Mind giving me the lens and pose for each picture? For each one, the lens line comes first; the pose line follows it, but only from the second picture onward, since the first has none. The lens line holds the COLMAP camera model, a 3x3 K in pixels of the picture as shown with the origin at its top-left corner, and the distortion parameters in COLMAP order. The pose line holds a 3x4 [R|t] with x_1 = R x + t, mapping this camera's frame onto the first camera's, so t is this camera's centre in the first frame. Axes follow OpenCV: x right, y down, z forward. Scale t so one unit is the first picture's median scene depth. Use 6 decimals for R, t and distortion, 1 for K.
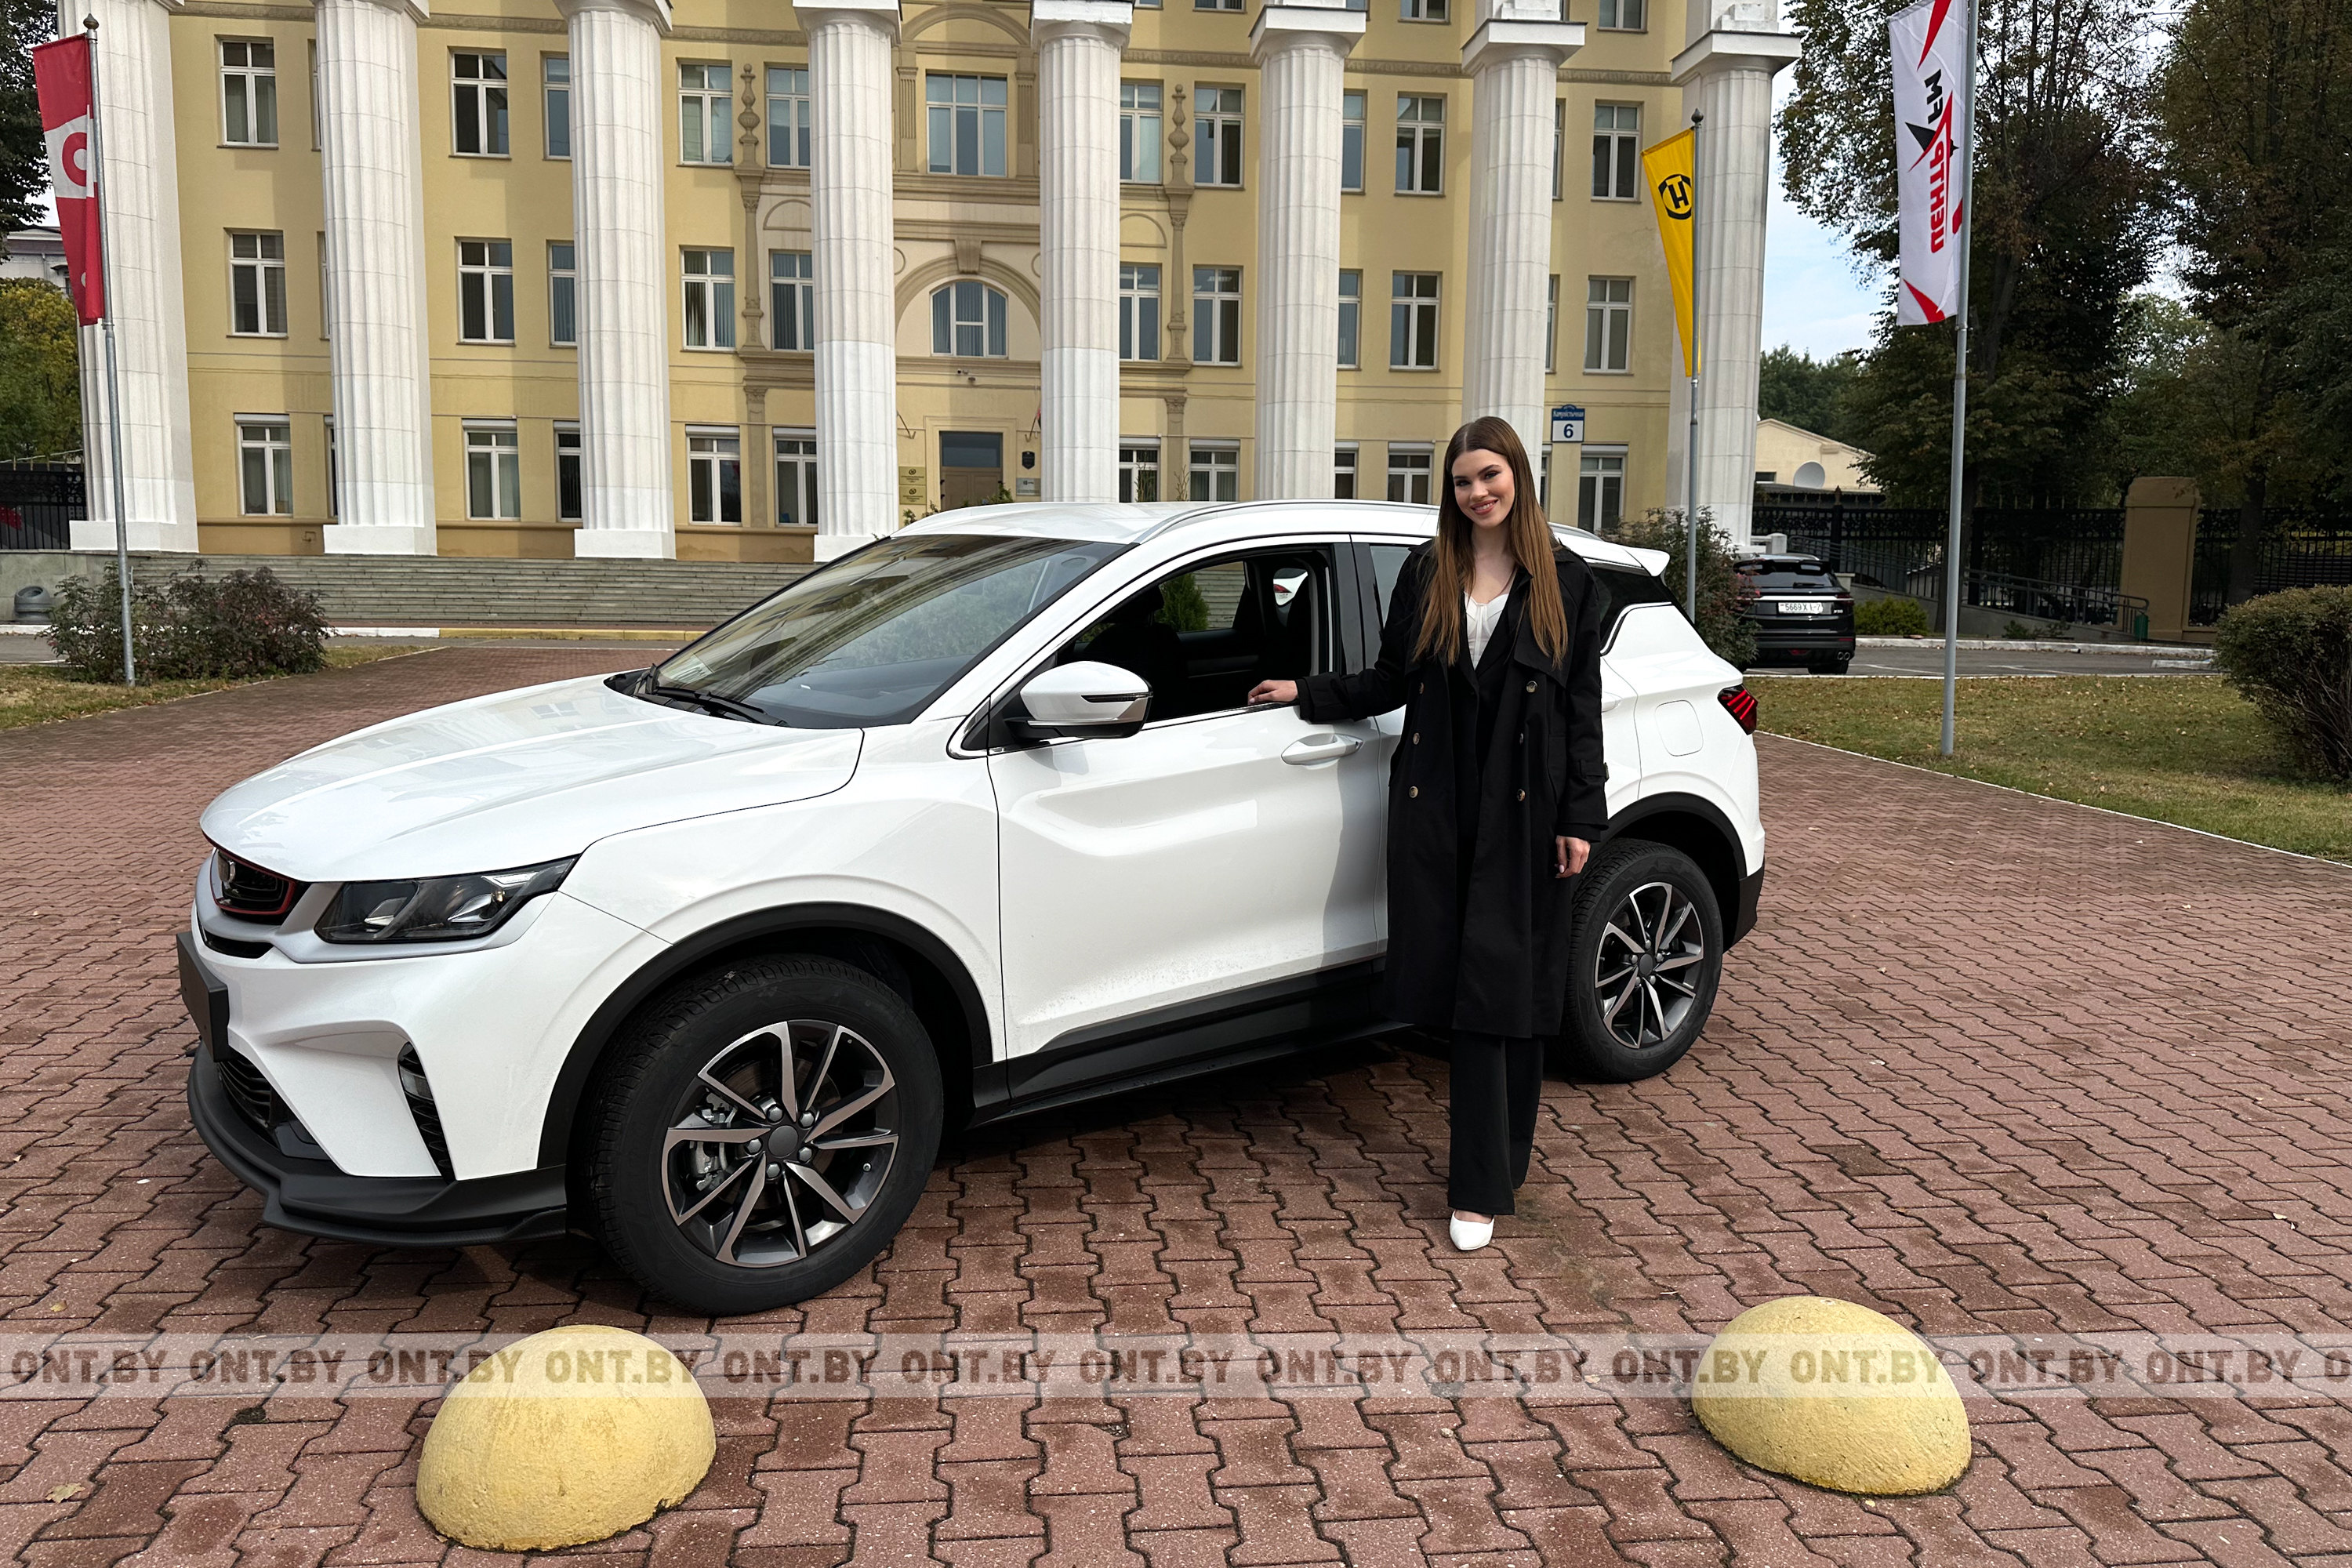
lens RADIAL K [[1656.1, 0, 1176.0], [0, 1656.1, 784.0], [0, 0, 1]] dist [0.039895, -0.049610]
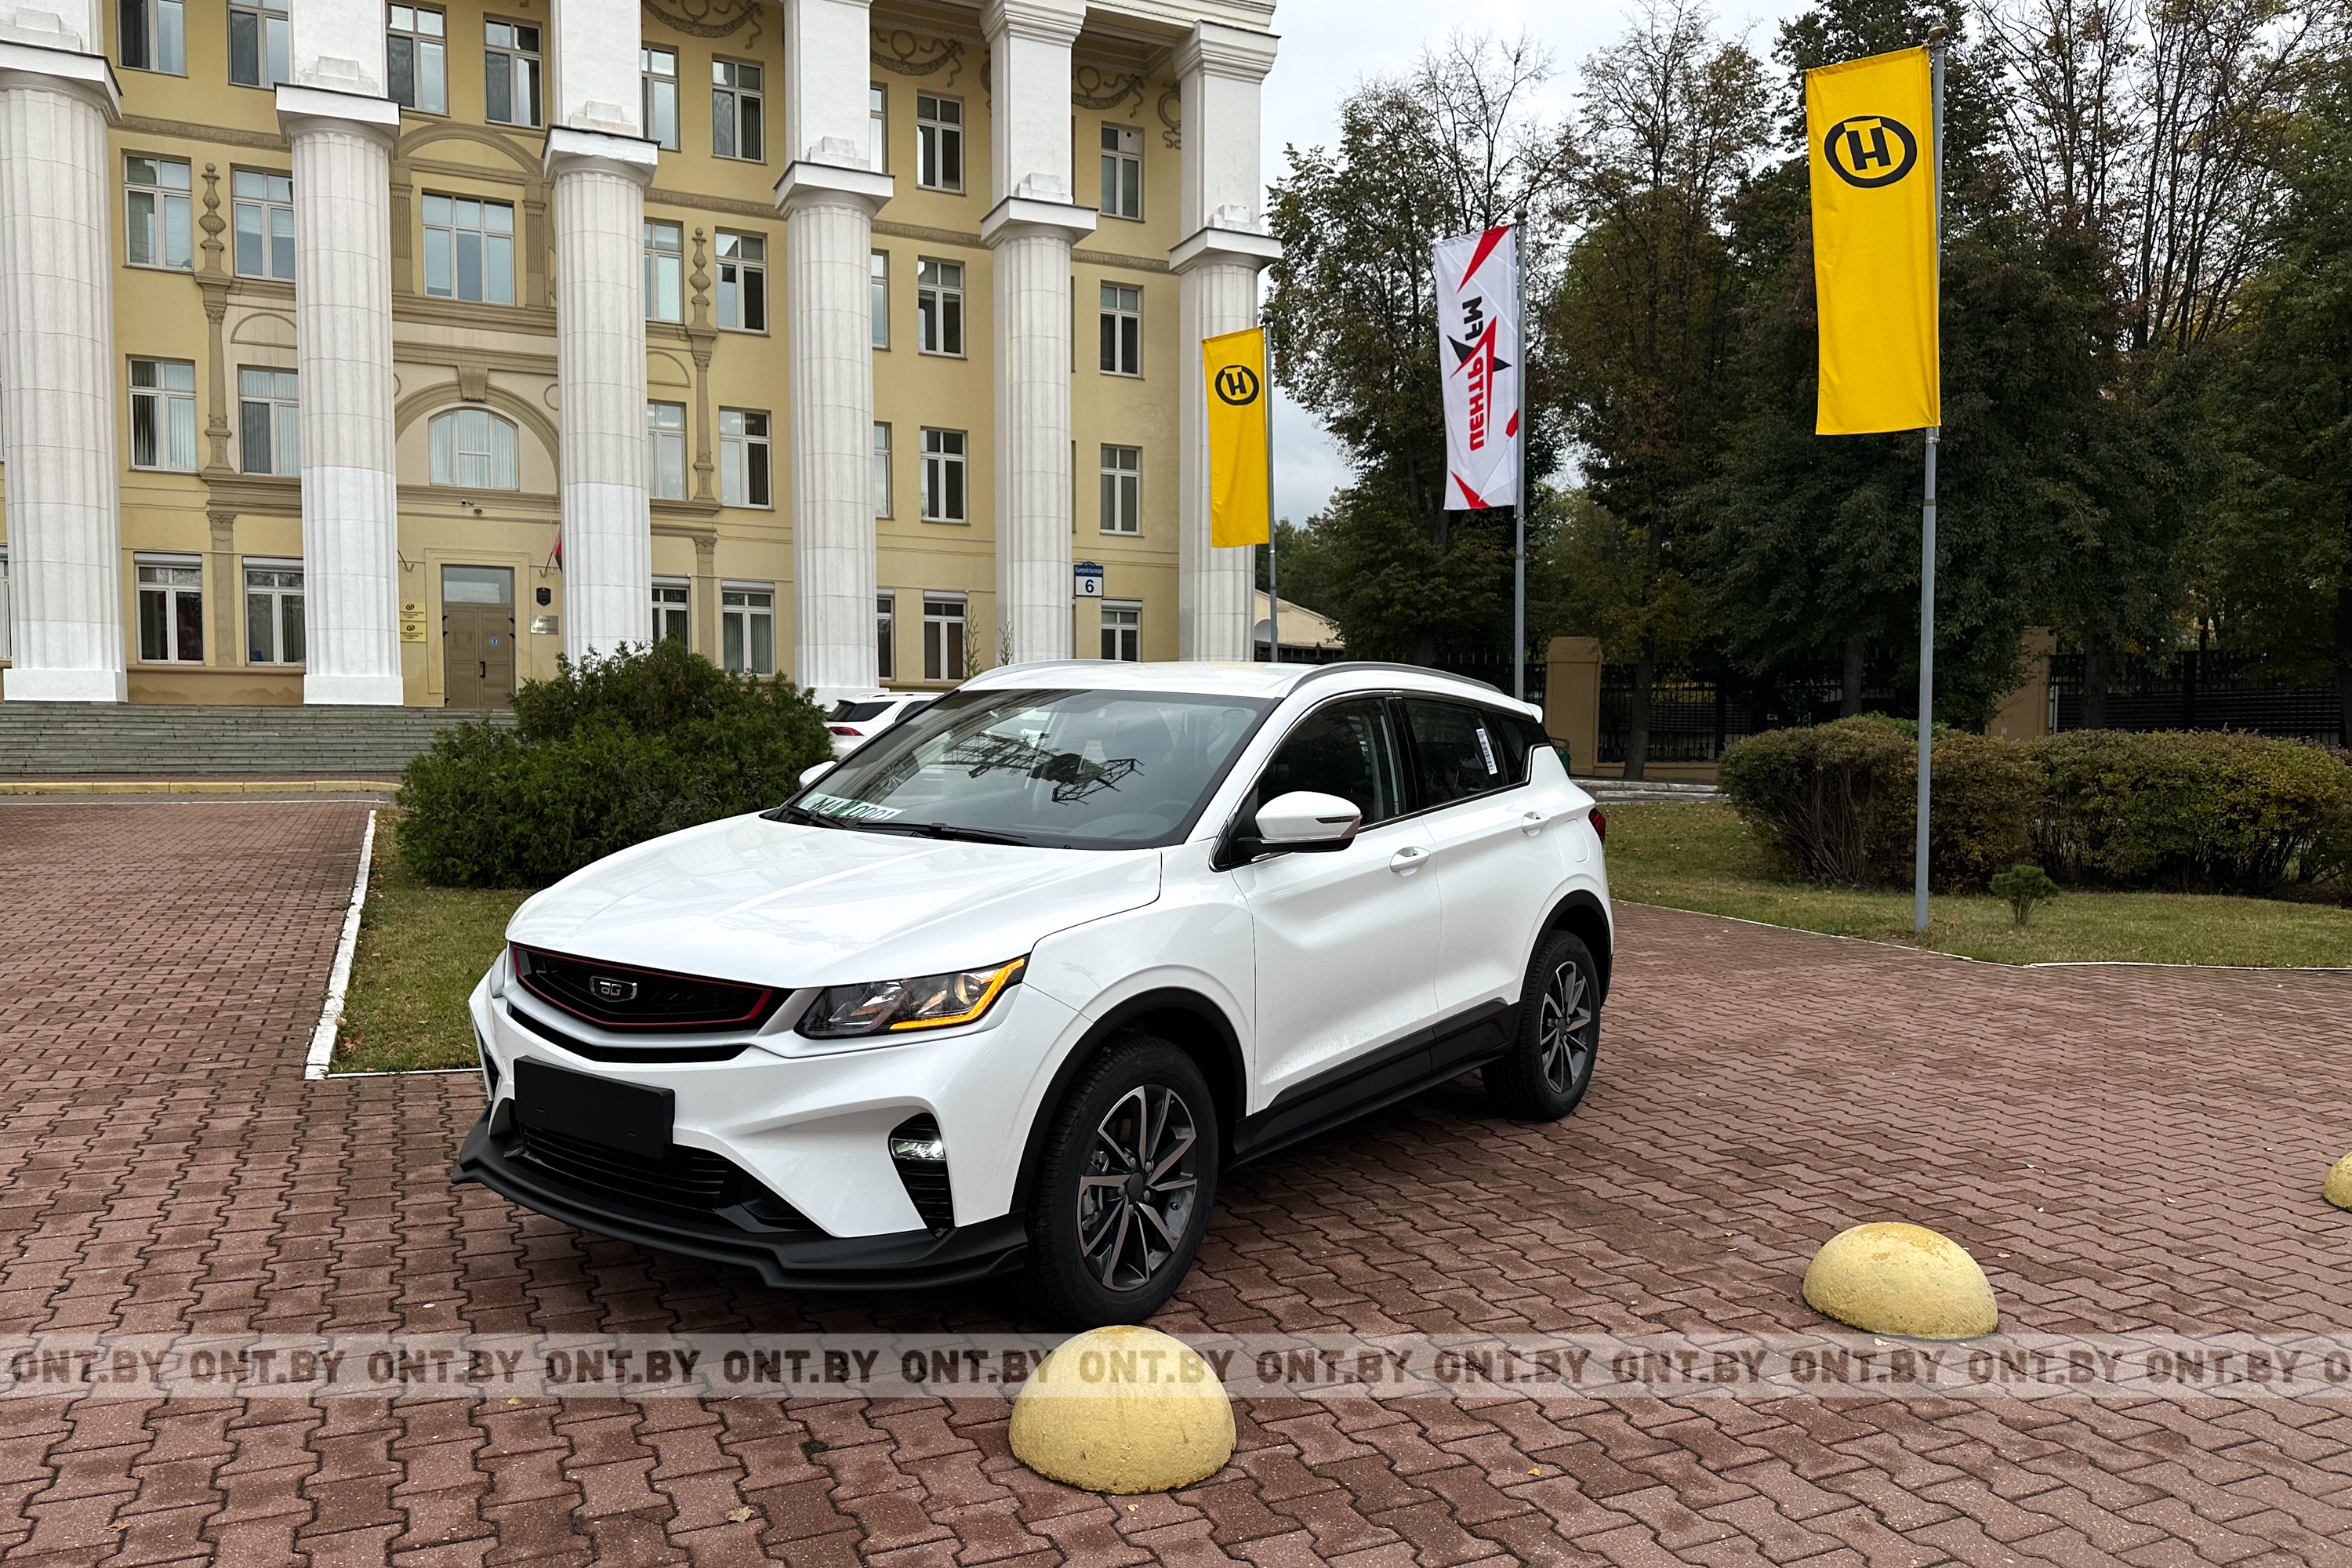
lens RADIAL K [[1657.8, 0, 1161.0], [0, 1657.8, 862.8], [0, 0, 1]] dist [0.098455, -0.156486]
pose [[0.947815, -0.028675, 0.317530, -0.070182], [0.041142, 0.998620, -0.032628, 0.002149], [-0.316156, 0.043989, 0.947687, -0.020491]]
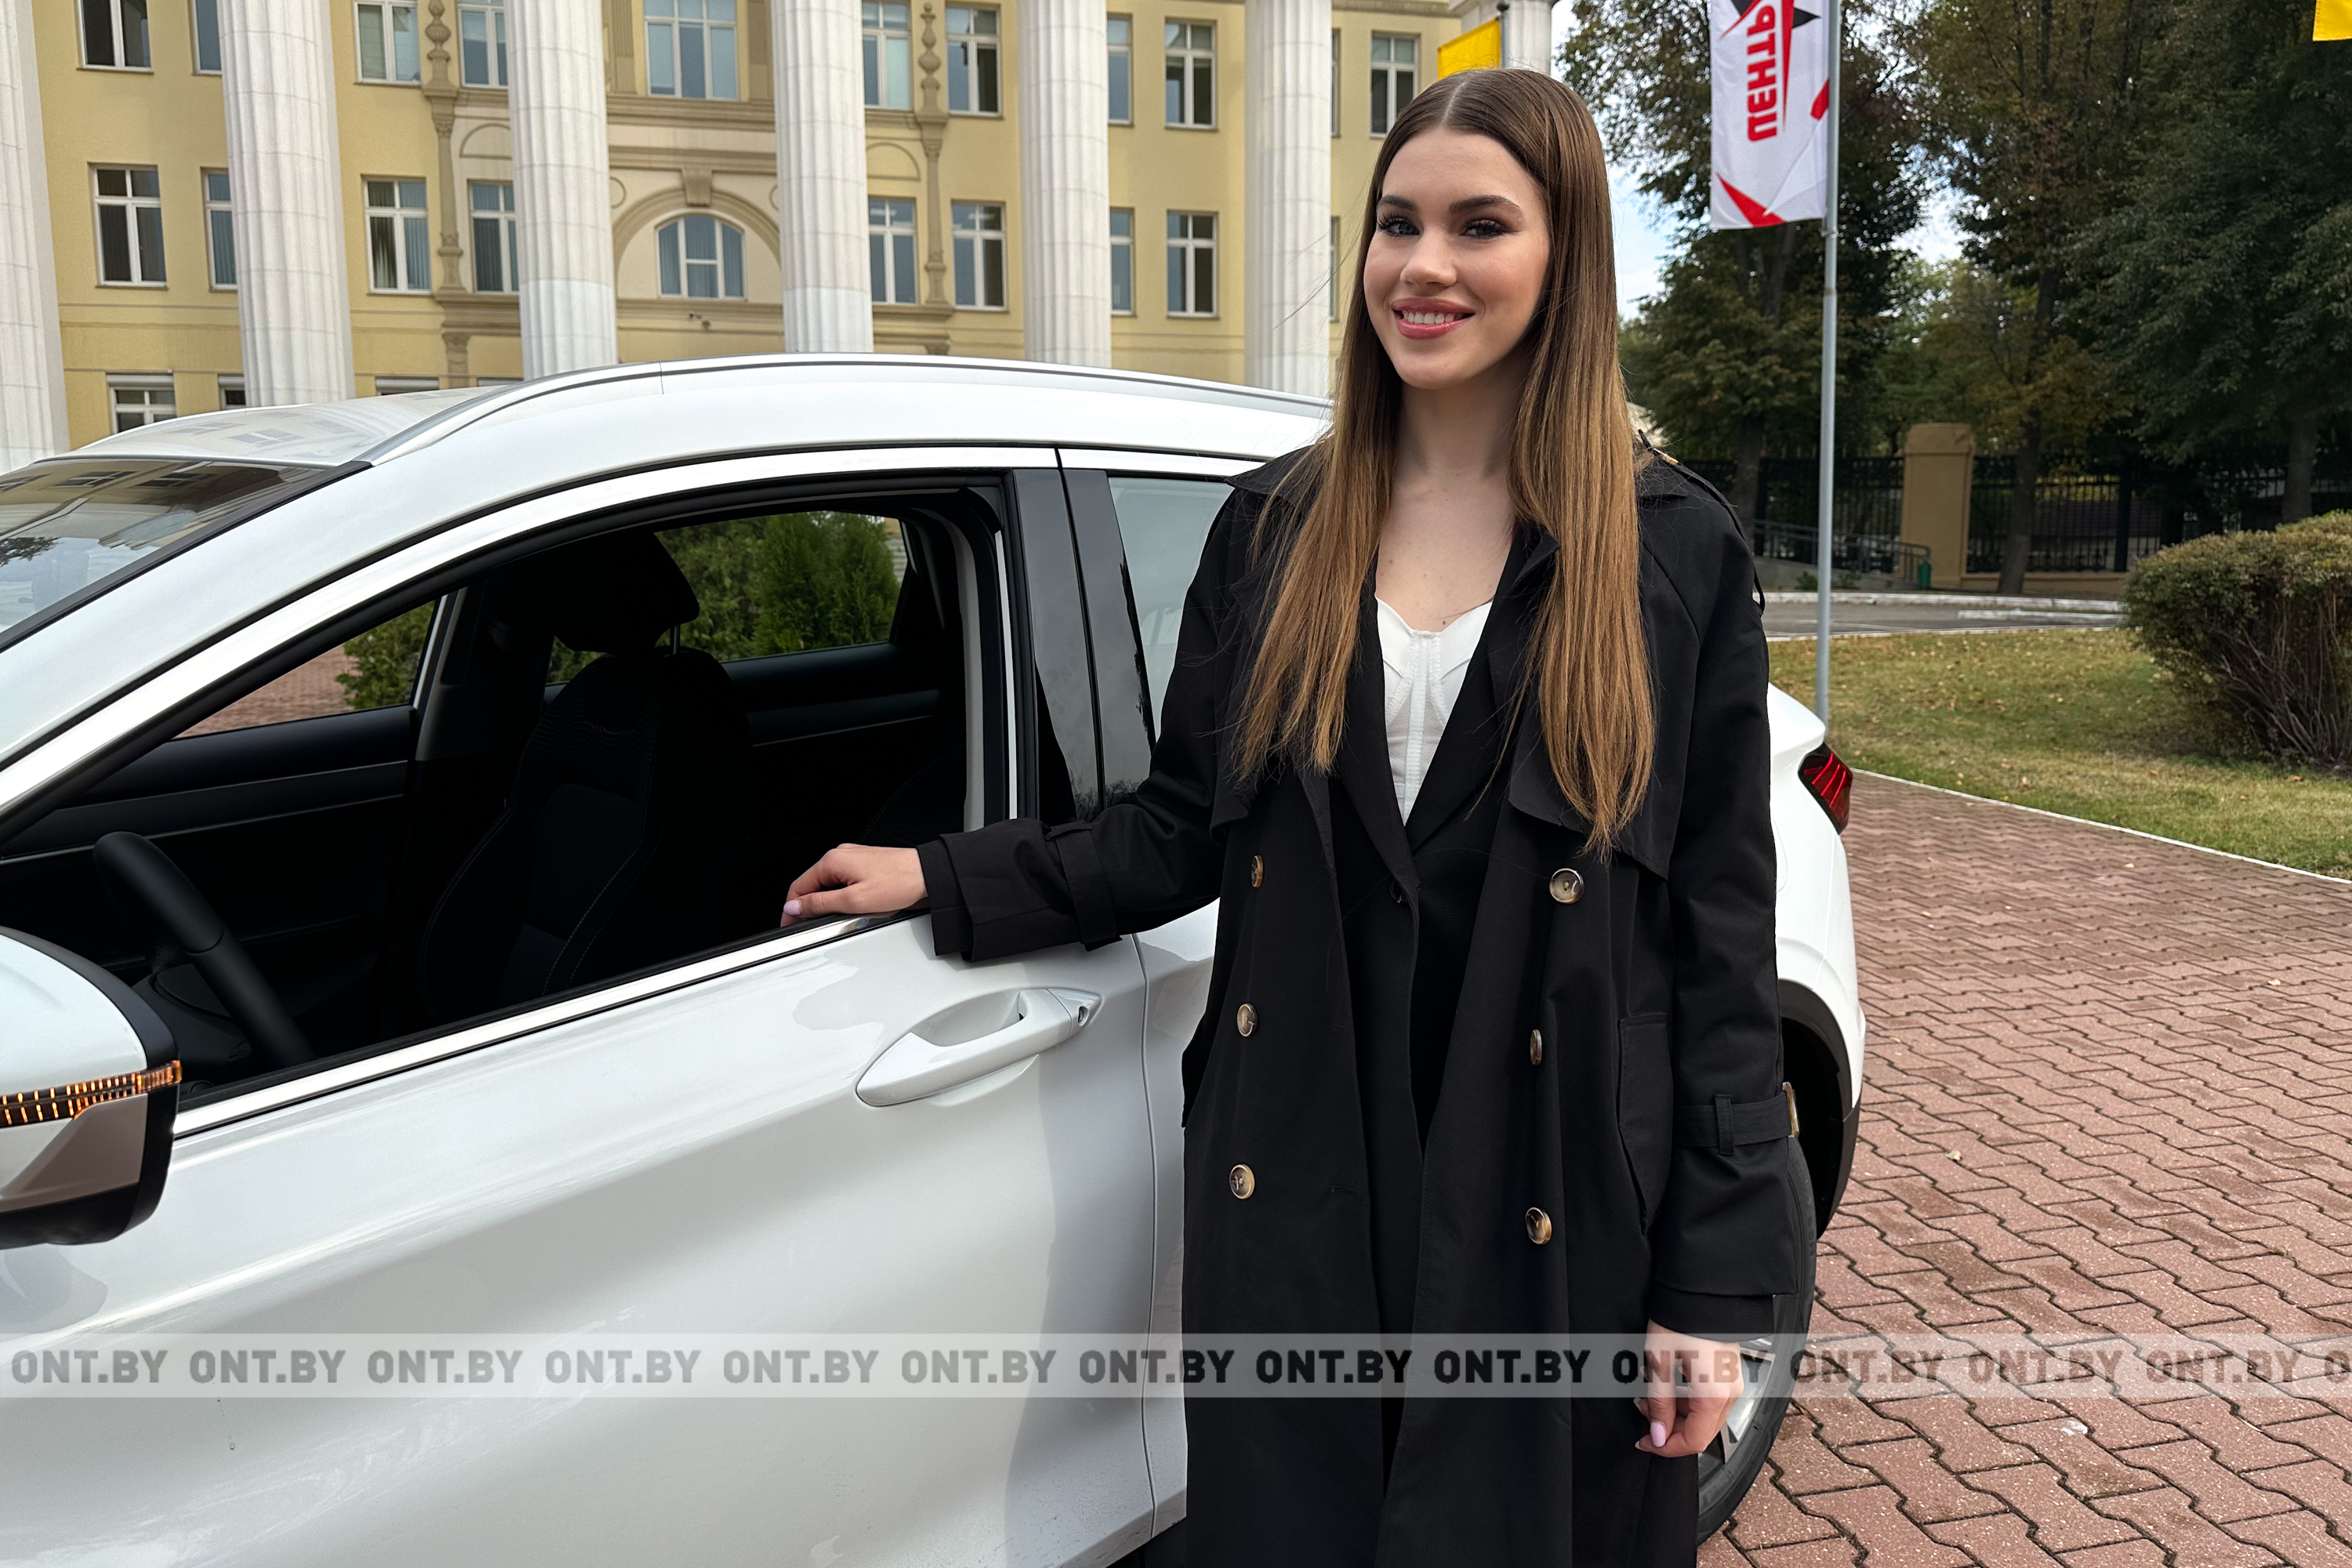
lens RADIAL K [[1627.6, 0, 1174.5], [0, 1627.6, 766.9], [0, 0, 1]] dist [0.025723, -0.039925]
pose [[0.991892, -0.034399, 0.122341, 0.012973], [0.032512, 0.999320, 0.017383, -0.012183], [-0.122856, -0.013264, 0.992336, 0.092014]]
